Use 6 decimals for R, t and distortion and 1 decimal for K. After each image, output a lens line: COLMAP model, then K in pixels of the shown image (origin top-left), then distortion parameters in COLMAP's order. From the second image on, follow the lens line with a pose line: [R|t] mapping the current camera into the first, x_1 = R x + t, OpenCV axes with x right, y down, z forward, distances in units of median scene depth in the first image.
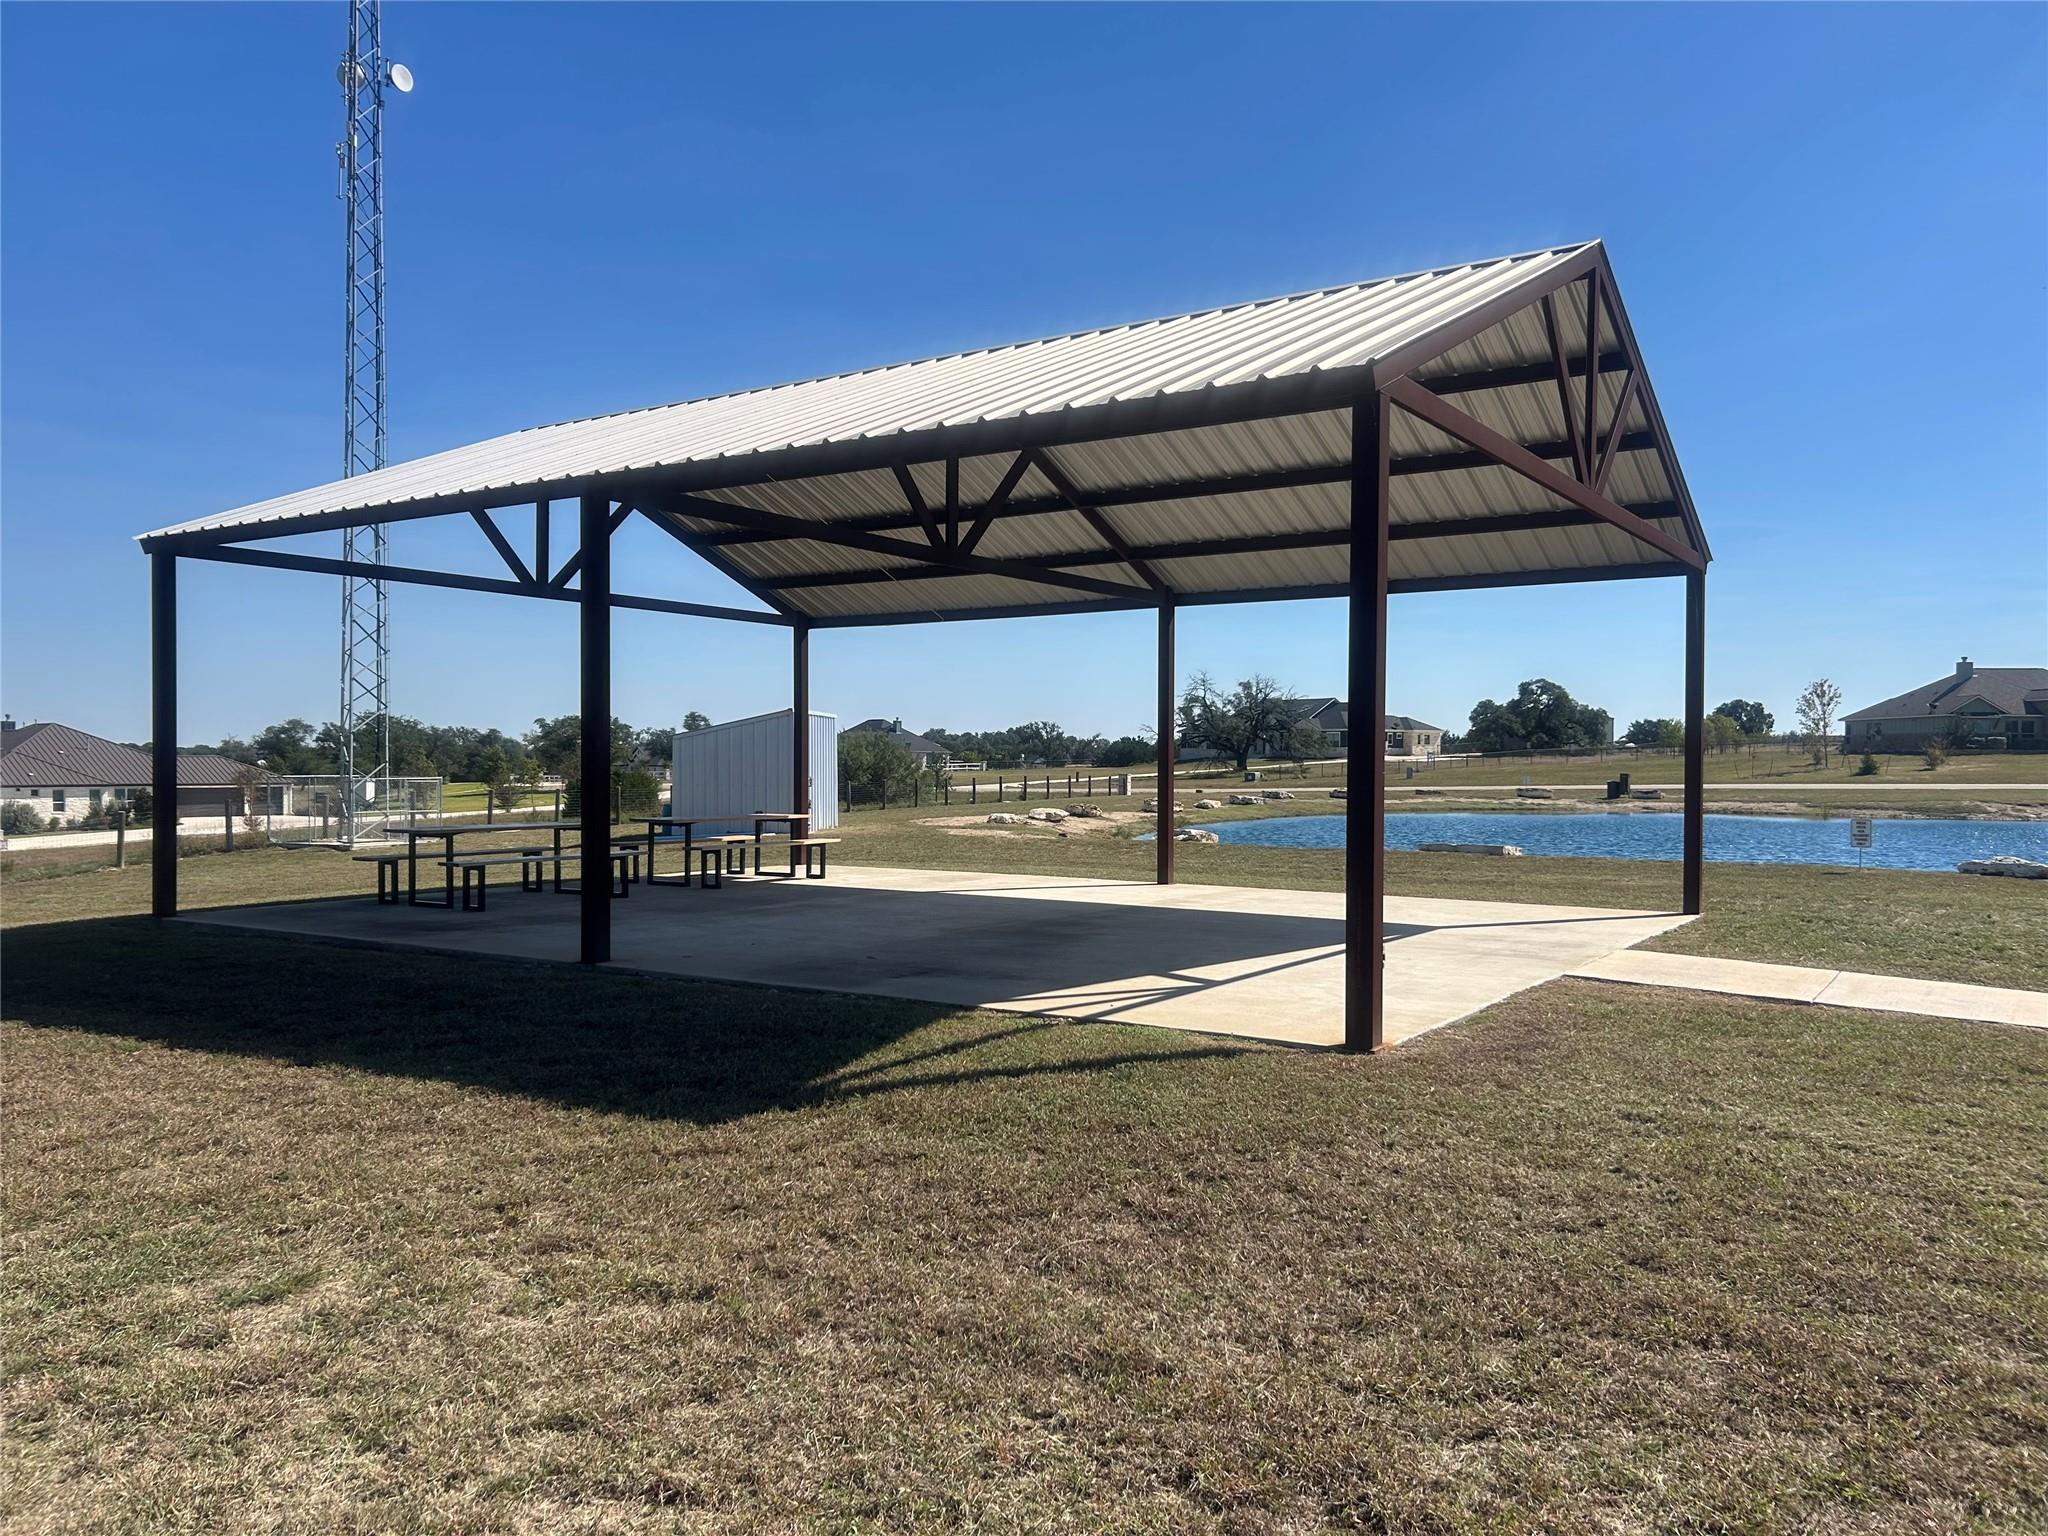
lens RADIAL K [[1525.8, 0, 1023.1], [0, 1525.8, 806.7], [0, 0, 1]] dist [0.058205, -0.105938]
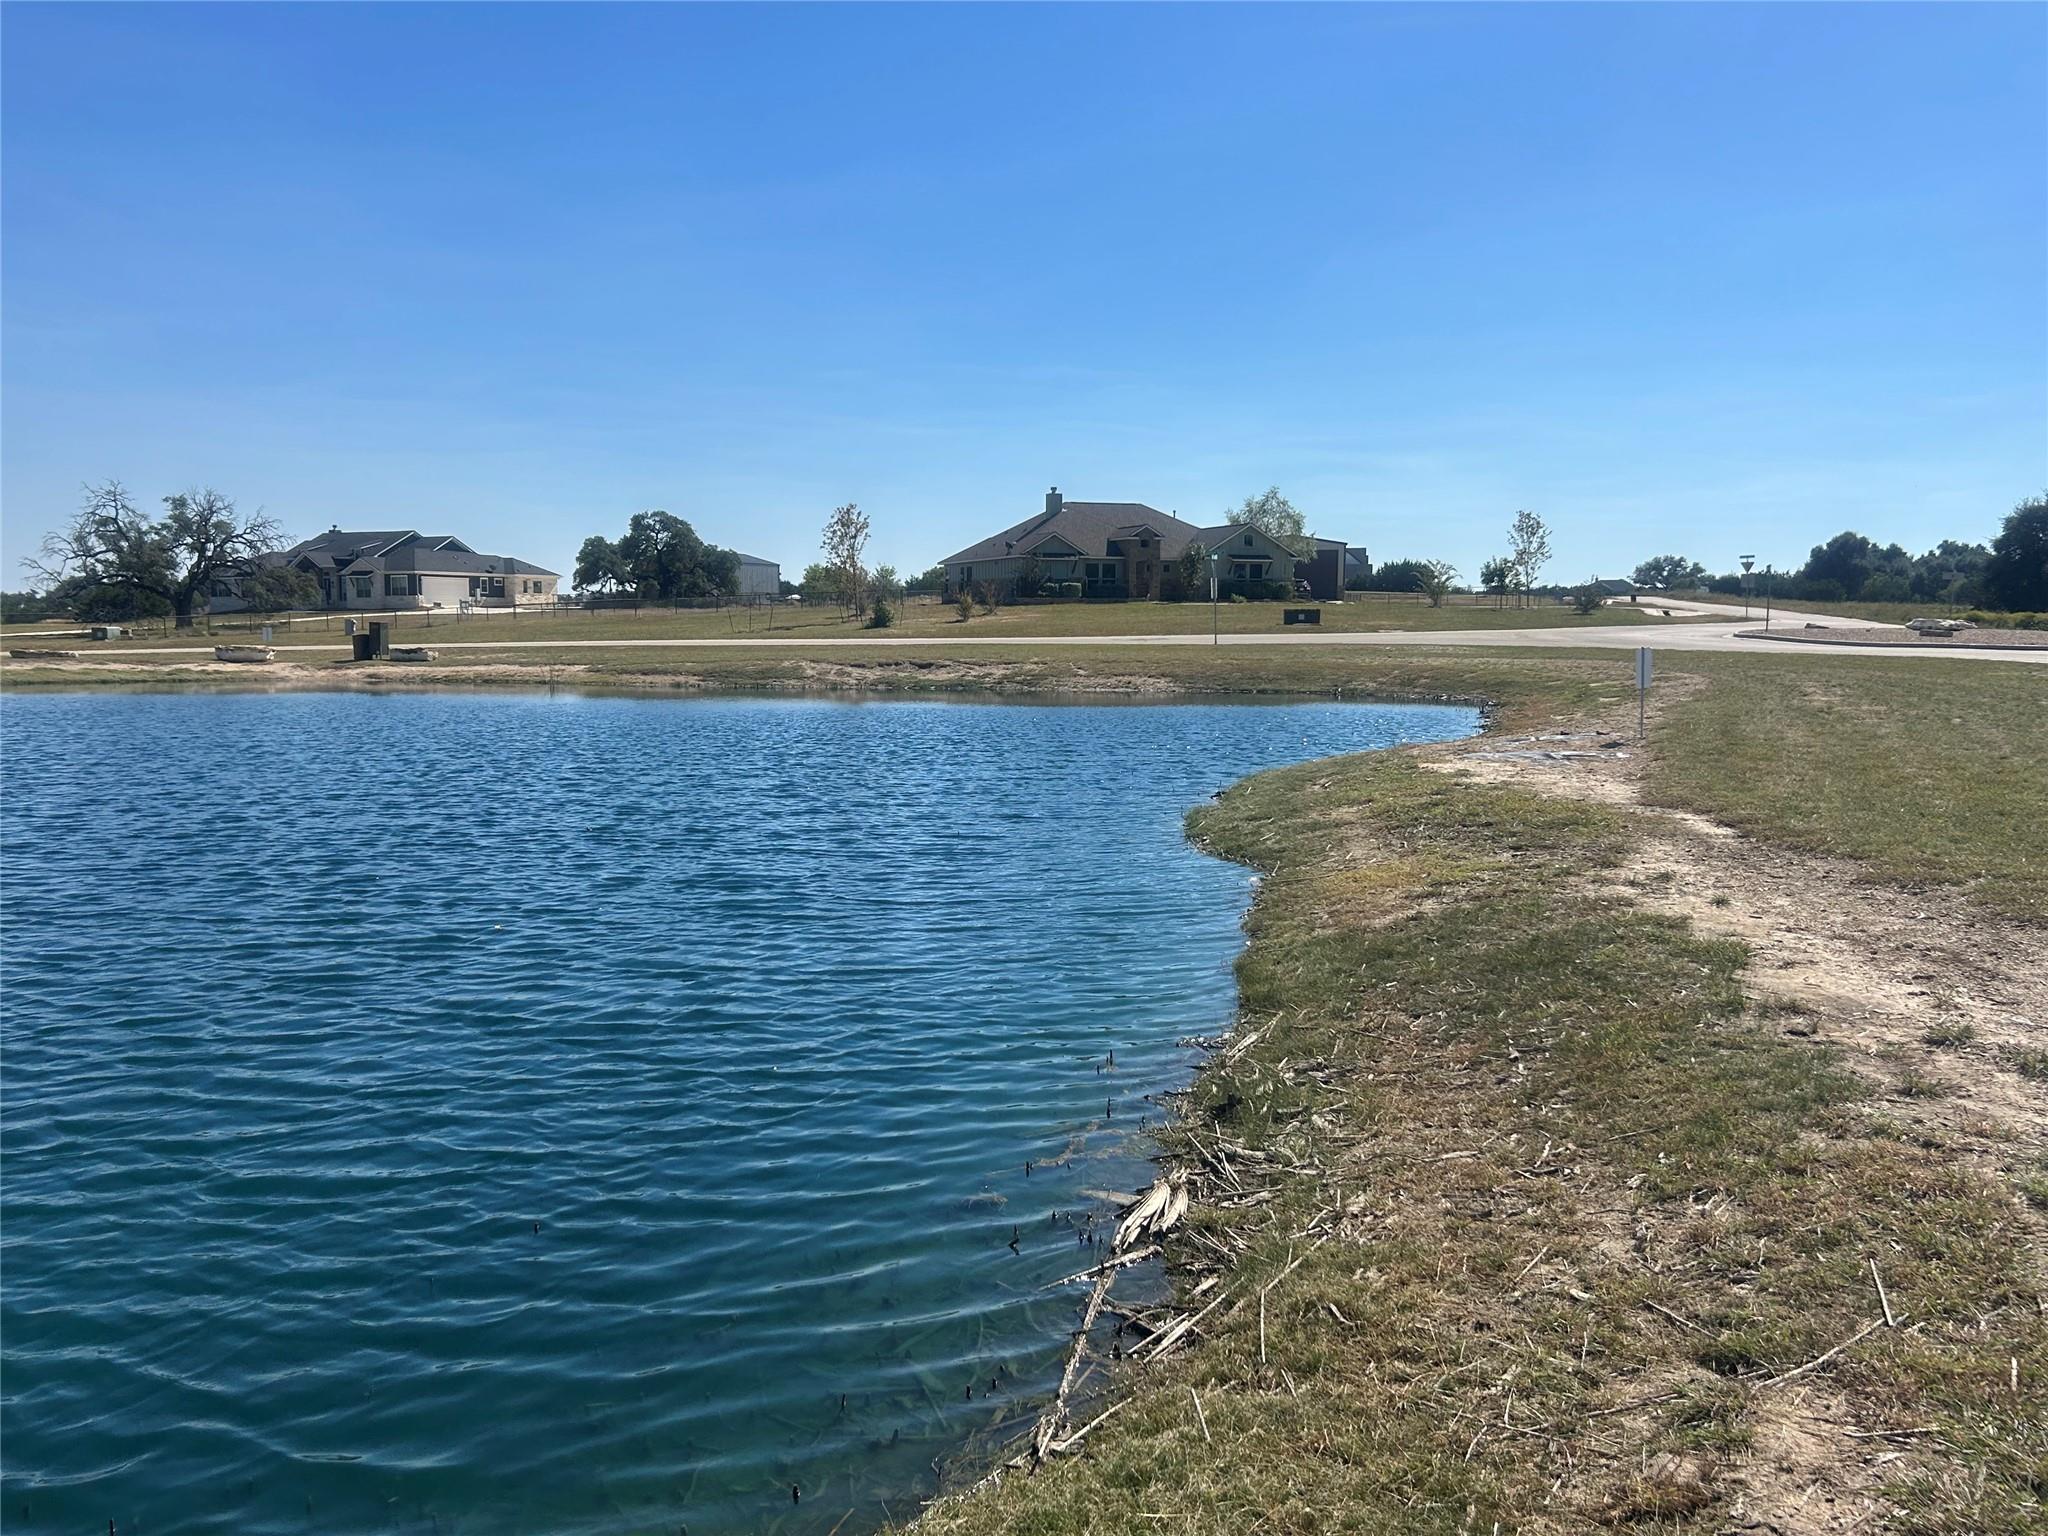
lens RADIAL K [[1684.3, 0, 1024.0], [0, 1684.3, 768.0], [0, 0, 1]] dist [0.116182, -0.215650]
pose [[0.918096, -0.036220, 0.394700, 0.270728], [0.013576, 0.998105, 0.060013, 0.000134], [-0.396126, -0.049739, 0.916848, 0.176015]]
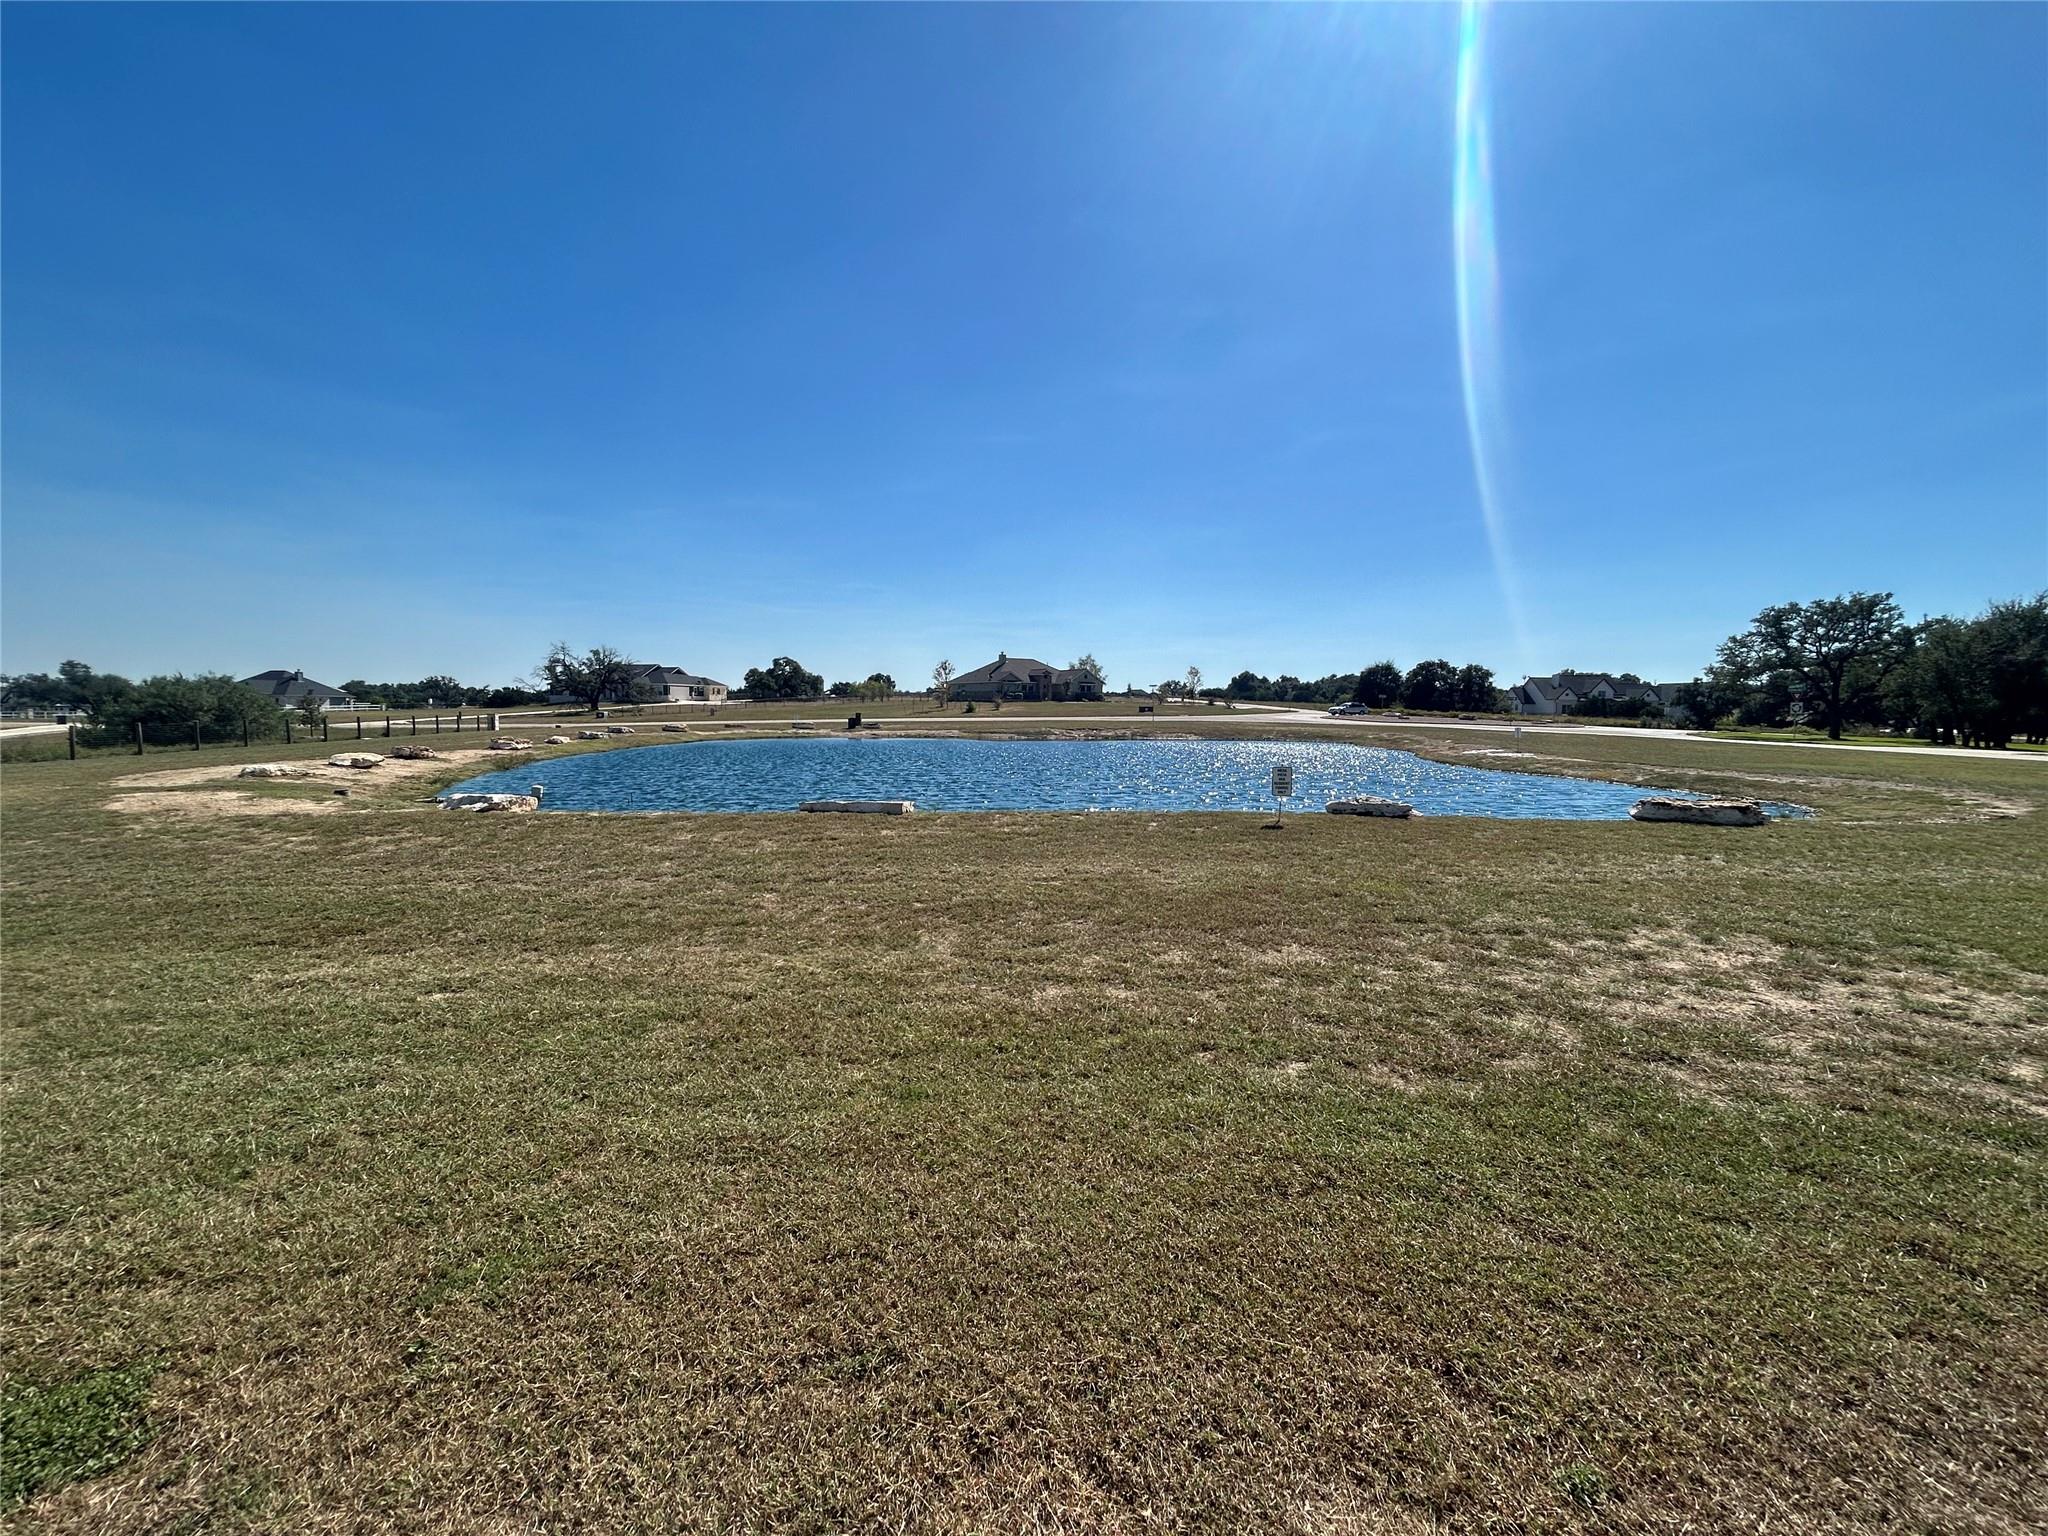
lens RADIAL K [[819.4, 0, 1019.2], [0, 819.4, 772.3], [0, 0, 1]] dist [-0.011024, 0.000023]
pose [[0.815911, -0.044044, 0.576497, 0.027584], [0.013503, 0.998274, 0.057157, -0.004764], [-0.578020, -0.038850, 0.815098, 0.159475]]
